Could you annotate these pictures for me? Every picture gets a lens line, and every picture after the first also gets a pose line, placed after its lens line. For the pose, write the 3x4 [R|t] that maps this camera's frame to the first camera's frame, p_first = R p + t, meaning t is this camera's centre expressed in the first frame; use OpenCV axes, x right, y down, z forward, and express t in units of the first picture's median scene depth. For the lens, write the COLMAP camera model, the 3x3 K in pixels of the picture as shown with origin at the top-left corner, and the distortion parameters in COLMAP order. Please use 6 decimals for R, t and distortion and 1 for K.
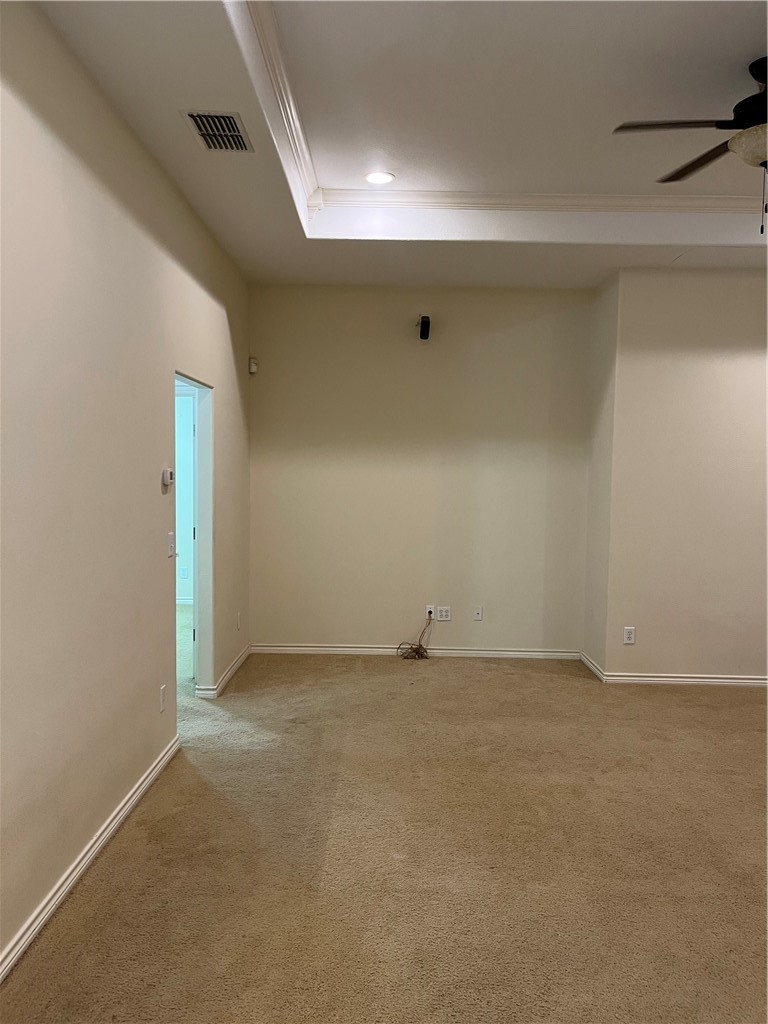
lens RADIAL K [[783.5, 0, 387.5], [0, 783.5, 512.8], [0, 0, 1]] dist [0.044554, -0.056800]
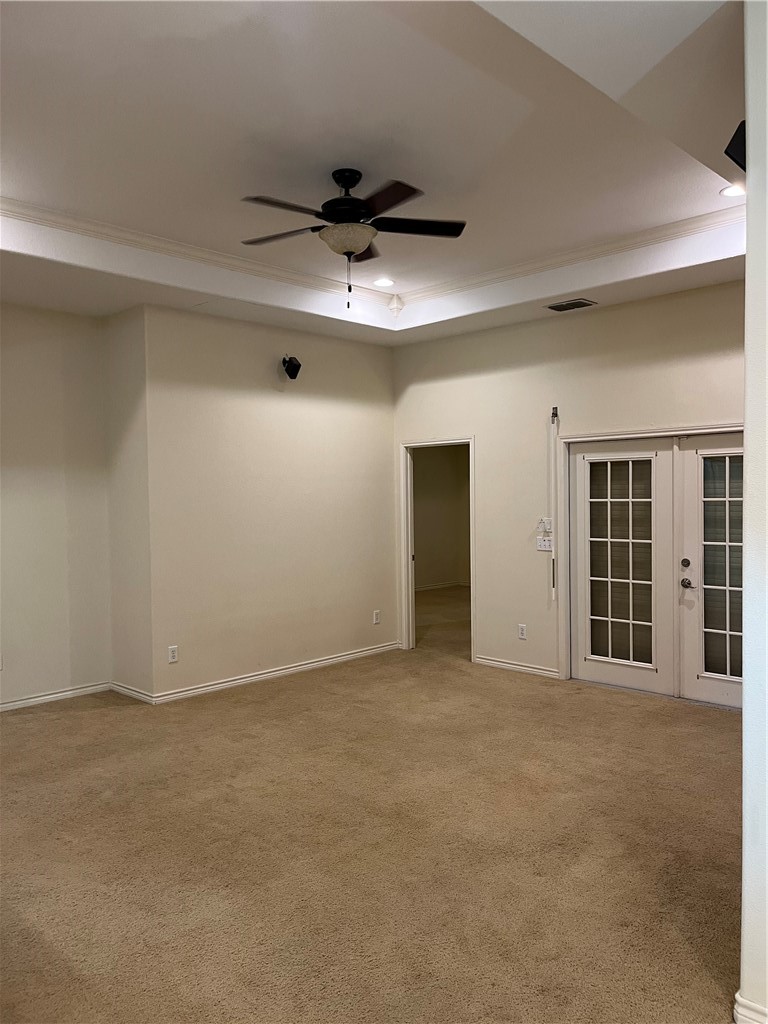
lens RADIAL K [[783.5, 0, 387.5], [0, 783.5, 512.8], [0, 0, 1]] dist [0.044554, -0.056800]
pose [[0.691135, -0.046730, 0.721214, -0.272507], [0.067013, 0.997752, 0.000431, -0.015388], [-0.719613, 0.048033, 0.692713, 0.064889]]
